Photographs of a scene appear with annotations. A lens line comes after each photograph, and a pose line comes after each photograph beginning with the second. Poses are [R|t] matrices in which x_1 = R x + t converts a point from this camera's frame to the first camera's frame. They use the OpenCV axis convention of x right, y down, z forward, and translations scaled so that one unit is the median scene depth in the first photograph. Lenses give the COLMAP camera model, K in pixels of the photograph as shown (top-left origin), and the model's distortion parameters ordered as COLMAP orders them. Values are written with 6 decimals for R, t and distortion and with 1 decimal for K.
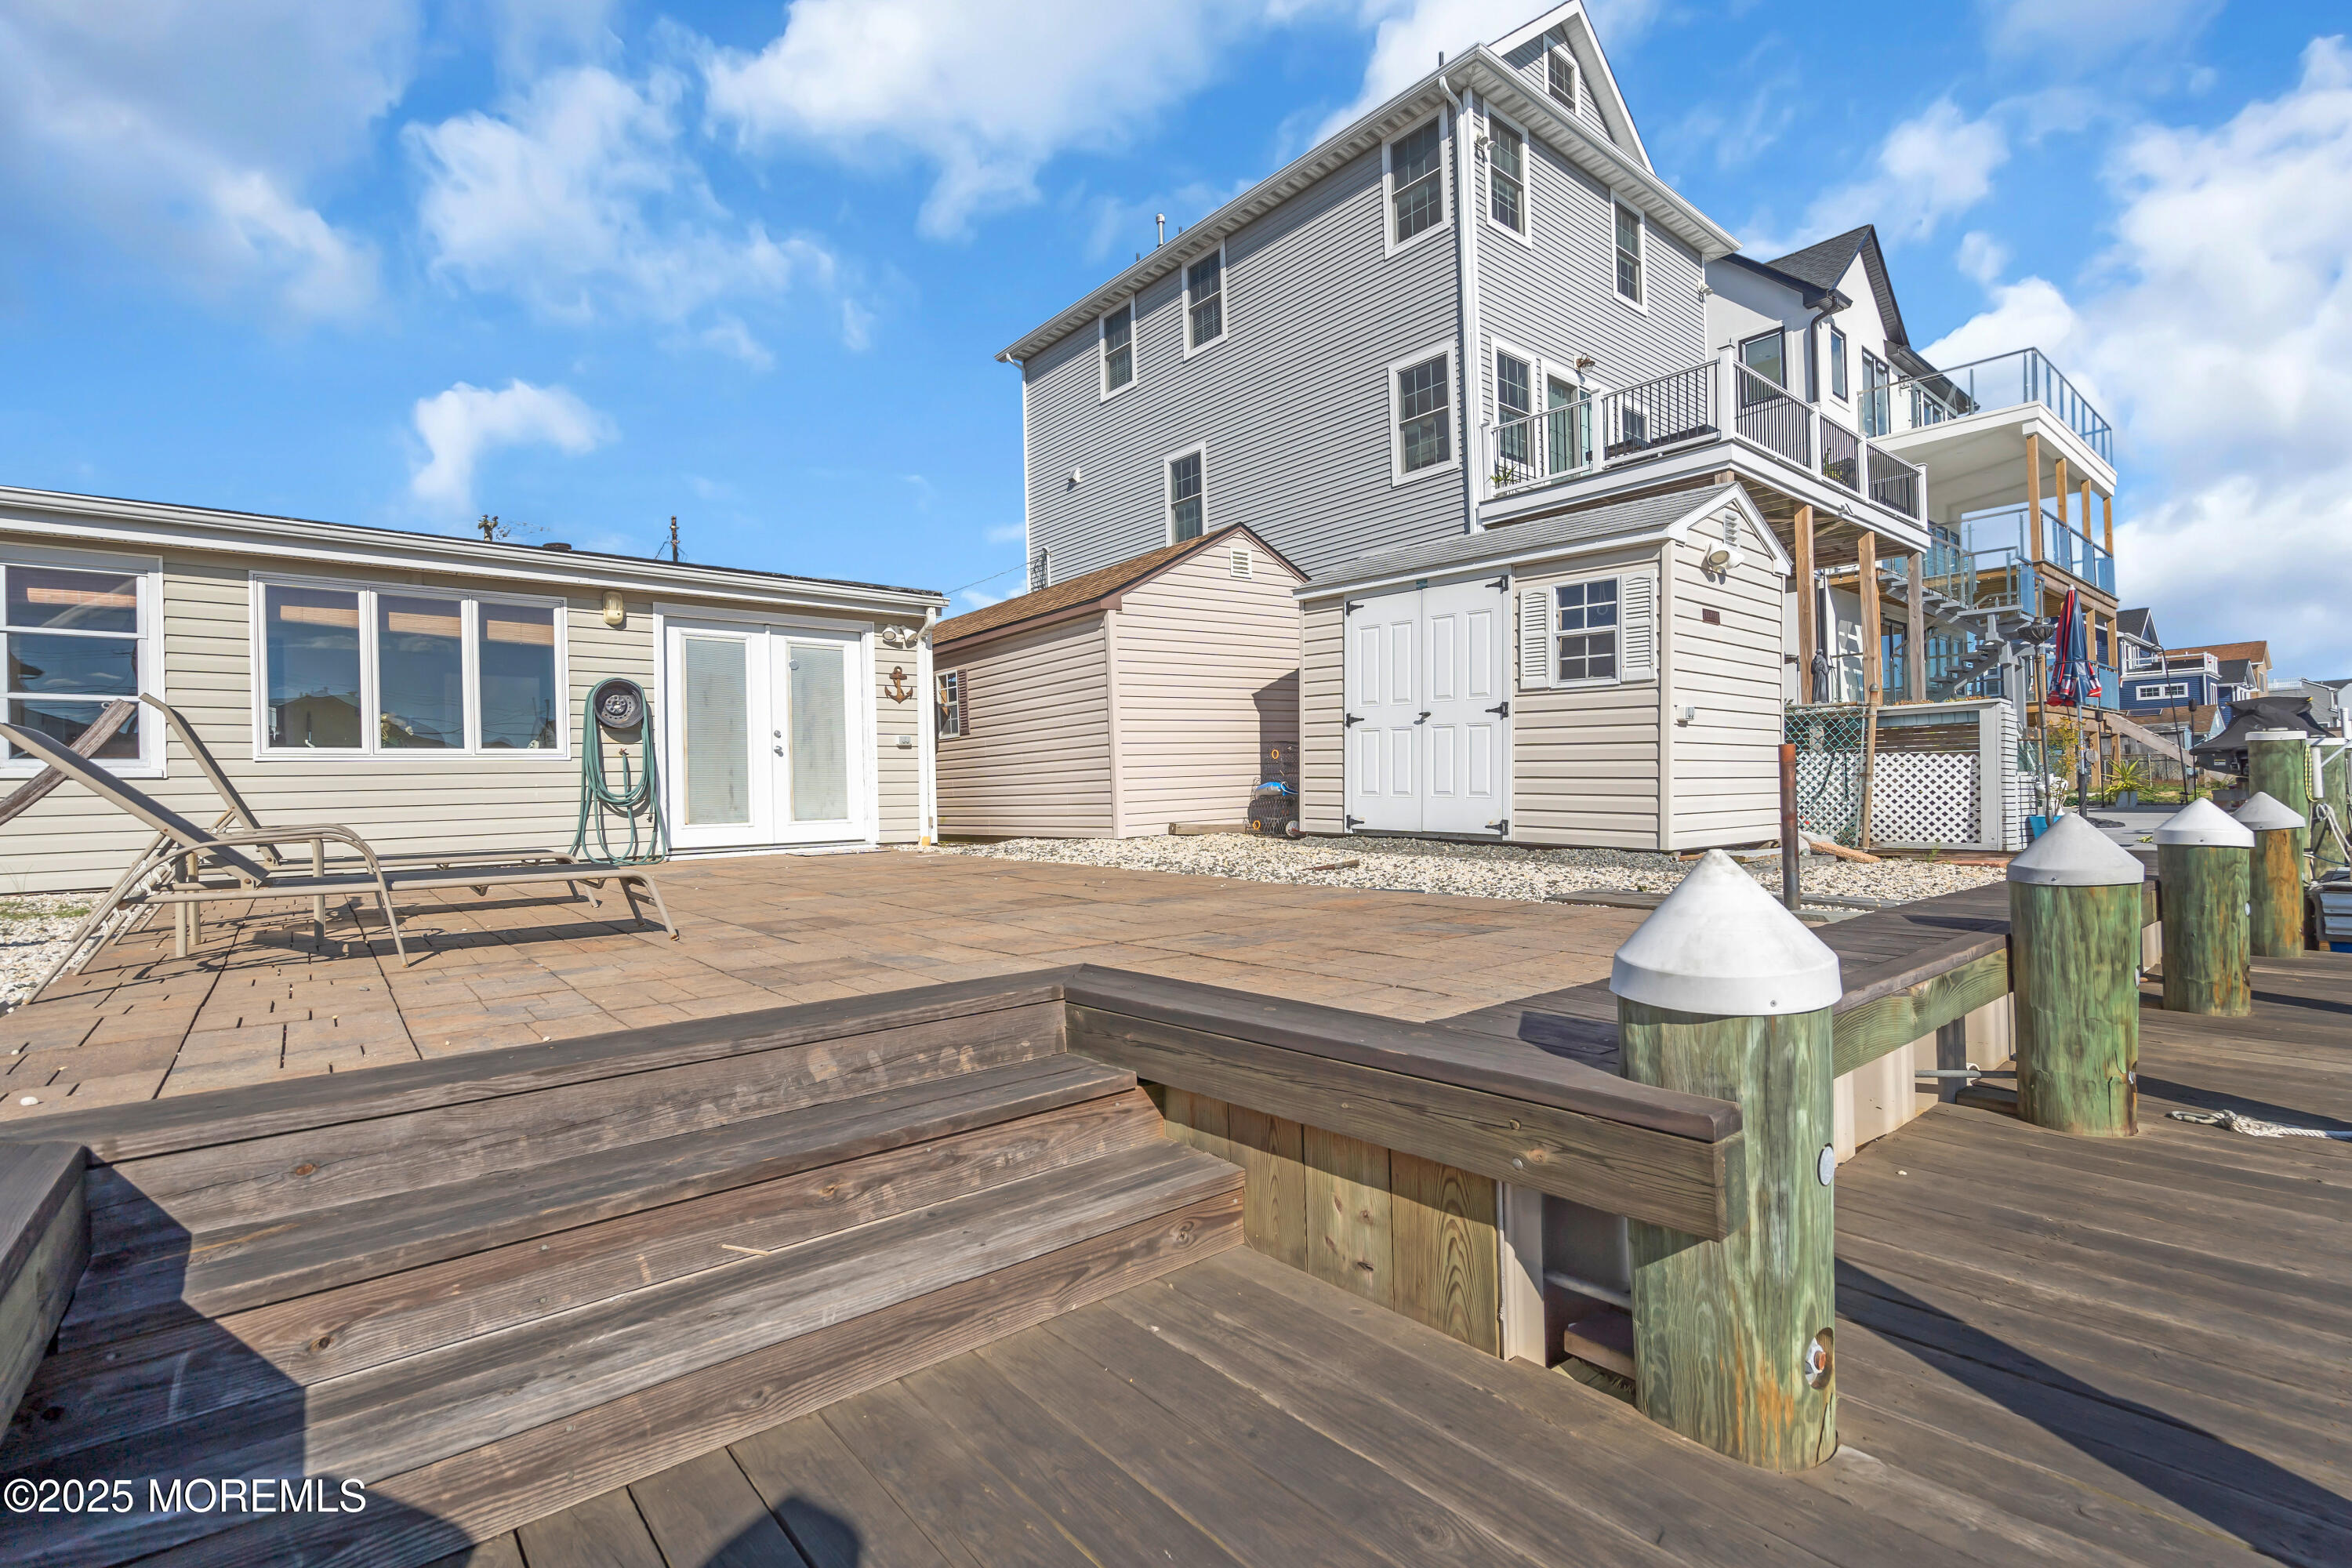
lens RADIAL K [[1067.8, 0, 1168.3], [0, 1067.8, 783.3], [0, 0, 1]] dist [-0.000570, 0.000206]
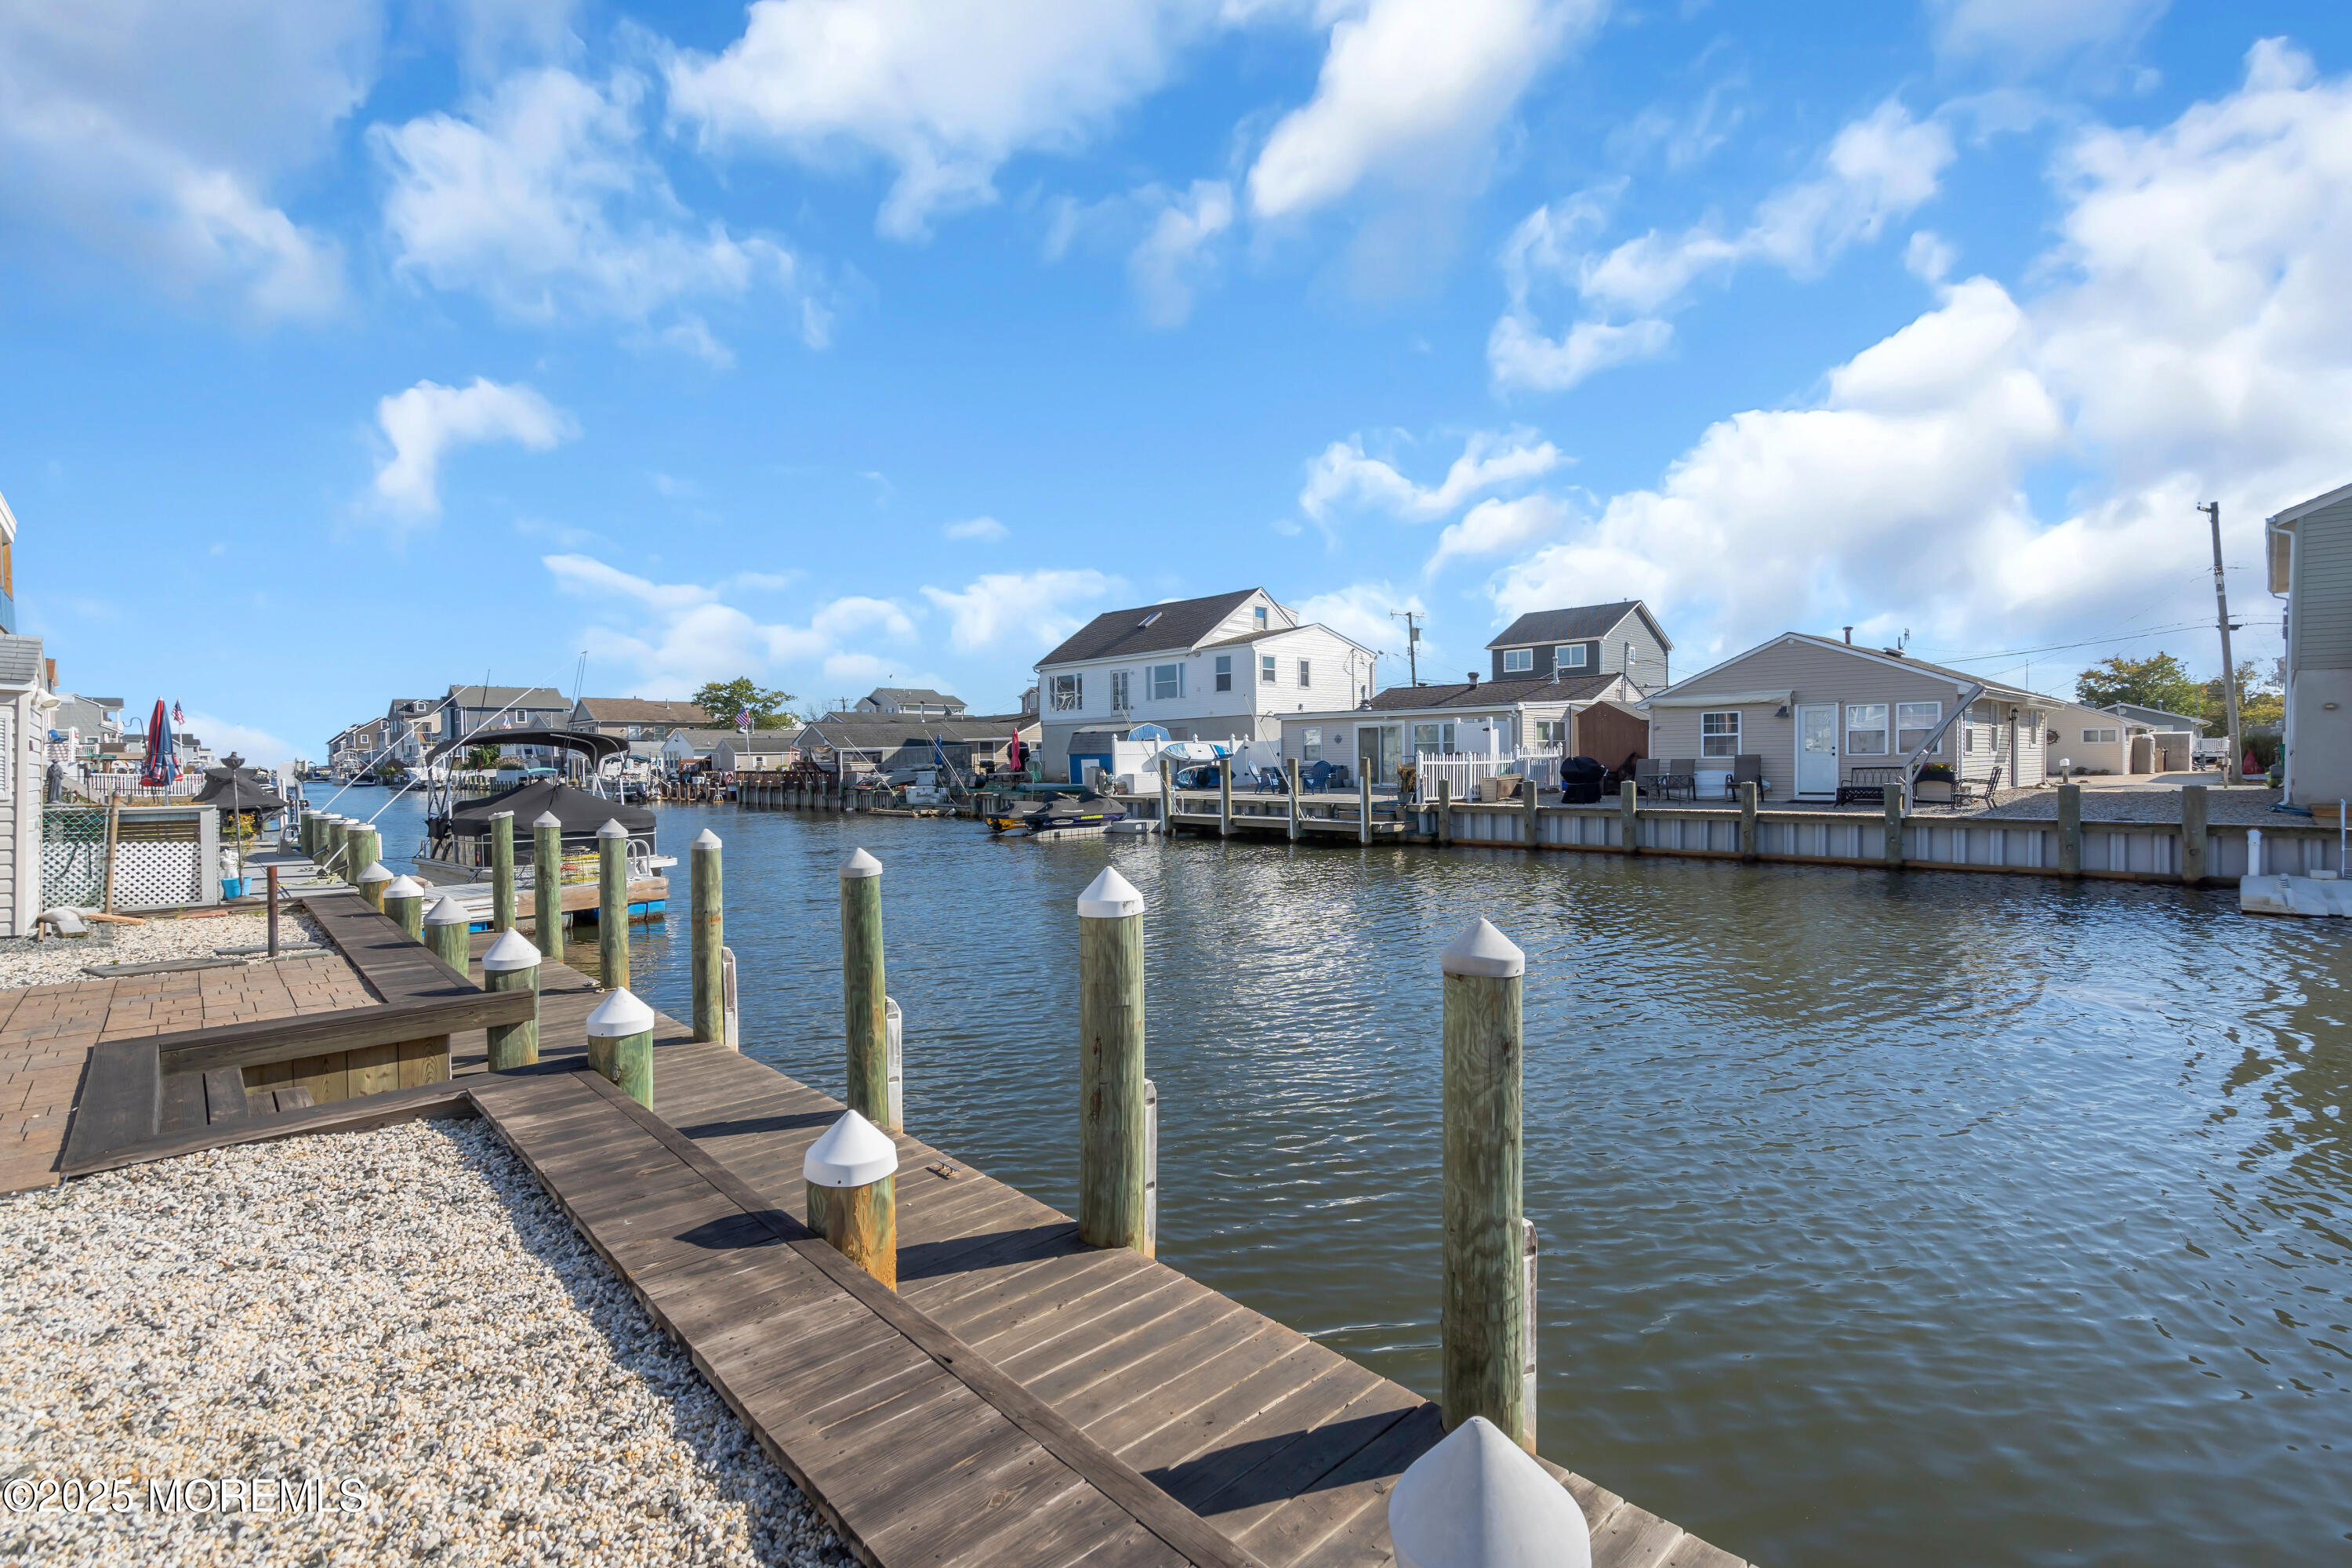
lens RADIAL K [[1053.2, 0, 1176.0], [0, 1053.2, 784.0], [0, 0, 1]] dist [0.001217, 0.000048]
pose [[-0.064987, 0.005989, 0.997868, -0.577319], [-0.001730, 0.999980, -0.006115, -0.073156], [-0.997885, -0.002124, -0.064975, -0.192437]]
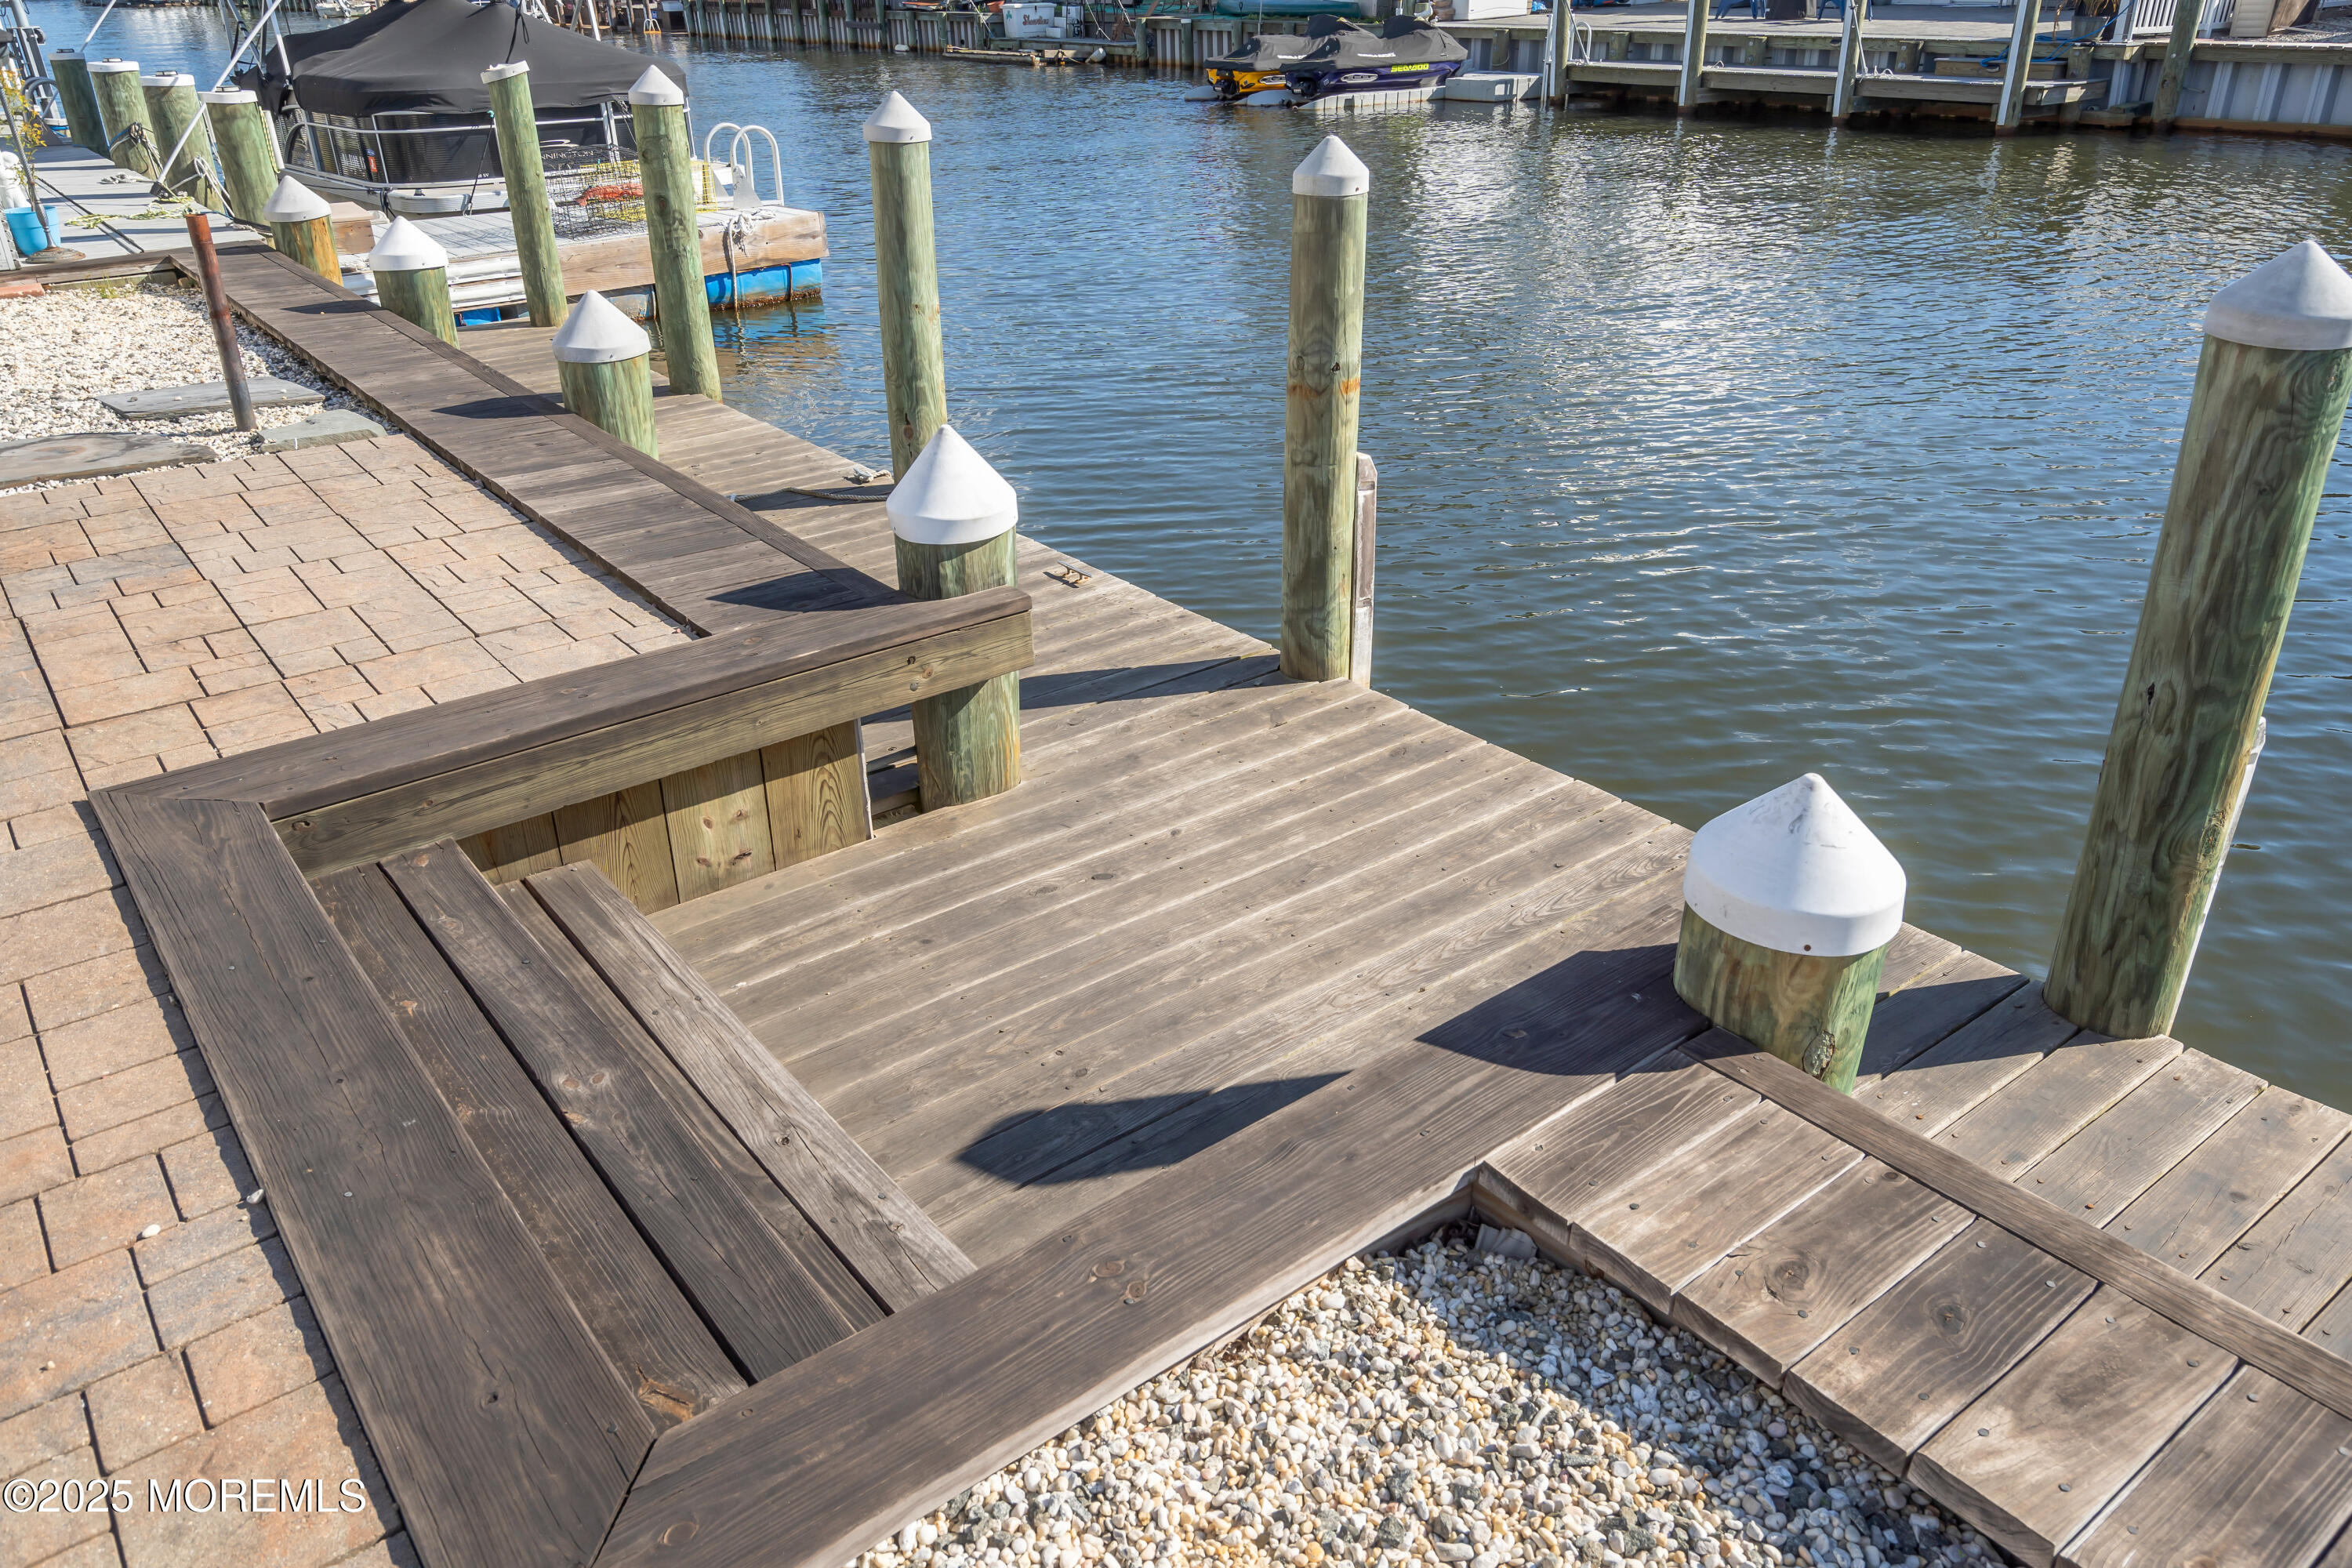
lens RADIAL K [[1648.8, 0, 1176.0], [0, 1648.8, 784.0], [0, 0, 1]] dist [0.004948, 0.003369]
pose [[0.033627, -0.423901, 0.905084, -0.280916], [-0.002629, 0.905555, 0.424220, -0.073909], [-0.999431, -0.016645, 0.029337, 0.104471]]
